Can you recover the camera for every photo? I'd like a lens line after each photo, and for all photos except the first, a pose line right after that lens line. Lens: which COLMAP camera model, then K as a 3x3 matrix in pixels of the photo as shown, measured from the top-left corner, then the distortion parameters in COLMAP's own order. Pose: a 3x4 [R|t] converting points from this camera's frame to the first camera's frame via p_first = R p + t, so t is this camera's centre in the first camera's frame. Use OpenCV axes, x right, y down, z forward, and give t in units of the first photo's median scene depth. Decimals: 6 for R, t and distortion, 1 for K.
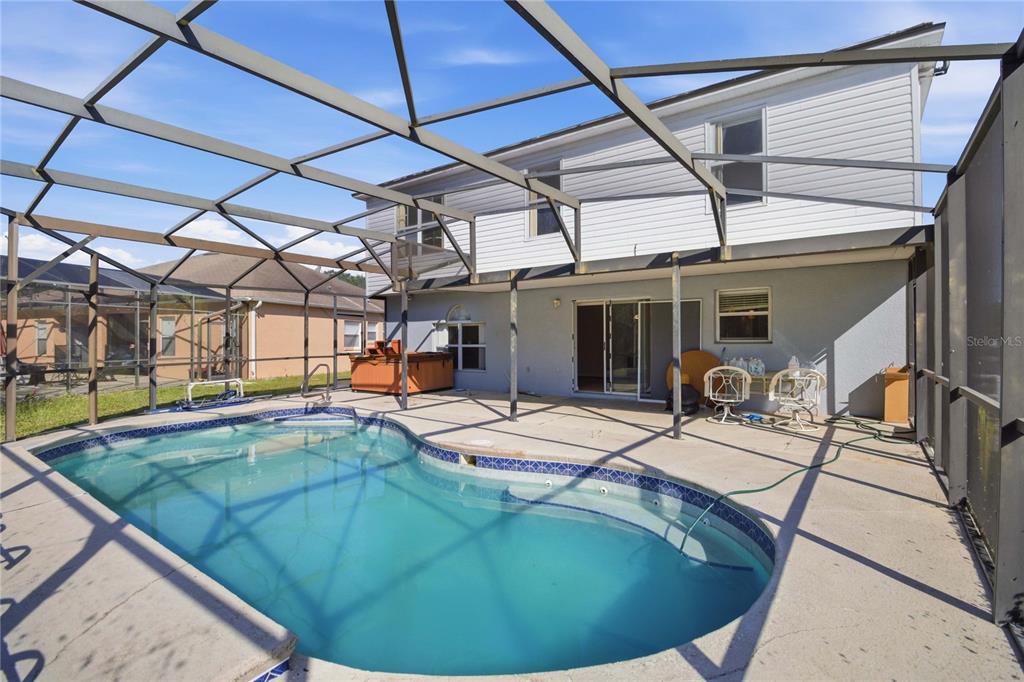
lens RADIAL K [[472.3, 0, 514.2], [0, 472.3, 340.1], [0, 0, 1]] dist [-0.013882, -0.000470]
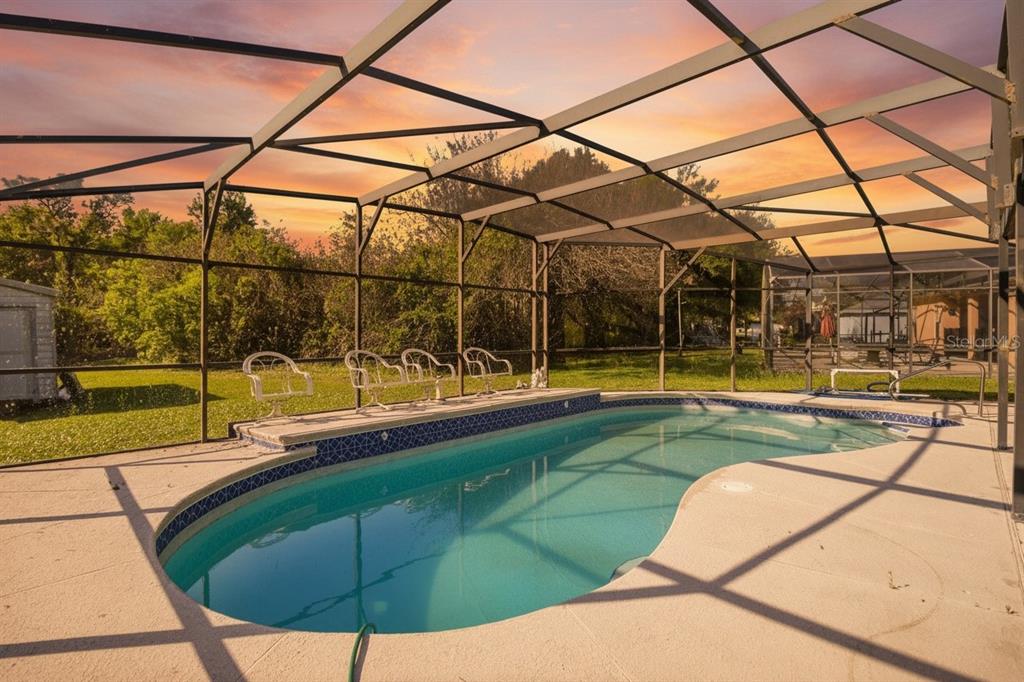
lens RADIAL K [[472.3, 0, 512.7], [0, 472.3, 334.5], [0, 0, 1]] dist [-0.013882, -0.000470]
pose [[-0.127688, 0.021293, -0.991586, 0.482204], [0.004079, 0.999772, 0.020943, -0.002955], [0.991806, -0.001371, -0.127746, 0.630477]]
